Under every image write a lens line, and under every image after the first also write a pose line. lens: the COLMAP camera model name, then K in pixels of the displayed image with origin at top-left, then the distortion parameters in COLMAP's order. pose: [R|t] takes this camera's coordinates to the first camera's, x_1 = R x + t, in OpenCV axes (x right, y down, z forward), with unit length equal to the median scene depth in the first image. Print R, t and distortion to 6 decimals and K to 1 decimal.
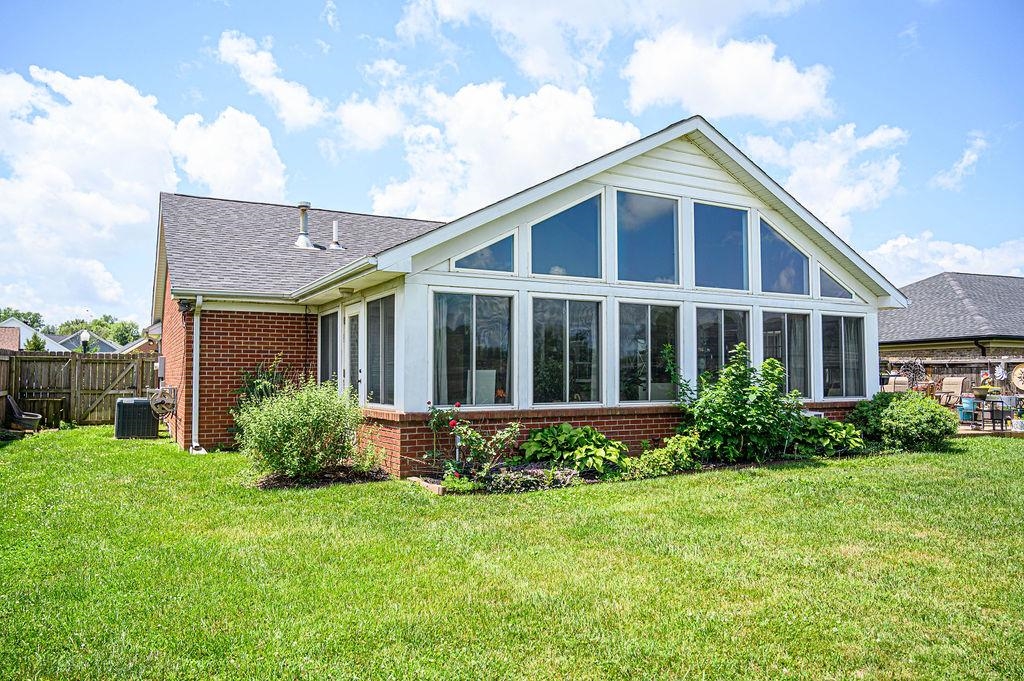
lens RADIAL K [[733.4, 0, 507.2], [0, 733.4, 341.6], [0, 0, 1]] dist [-0.033789, 0.014423]
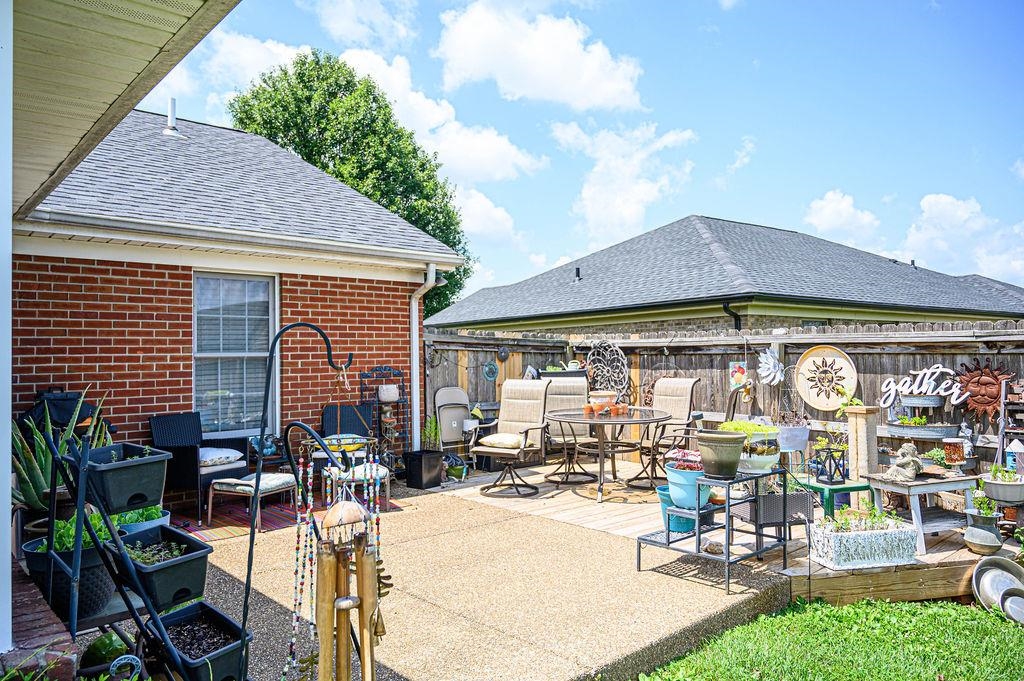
lens RADIAL K [[670.3, 0, 516.7], [0, 670.3, 339.6], [0, 0, 1]] dist [-0.024399, 0.002034]
pose [[0.967438, -0.014801, 0.252676, 0.426591], [0.008761, 0.999649, 0.025013, 0.014994], [-0.252957, -0.021985, 0.967228, 0.641106]]
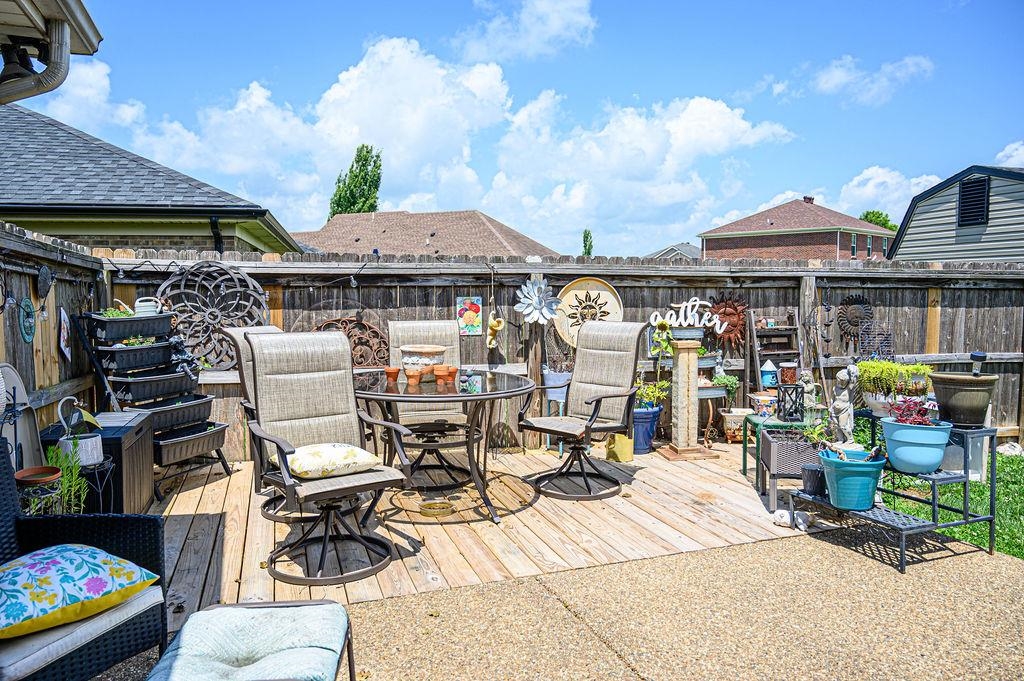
lens RADIAL K [[706.8, 0, 513.3], [0, 706.8, 338.1], [0, 0, 1]] dist [-0.017506, 0.007992]
pose [[0.147567, -0.078515, 0.985931, 0.334814], [-0.040401, 0.995534, 0.085326, 0.030275], [-0.988227, -0.052424, 0.143736, 0.935753]]
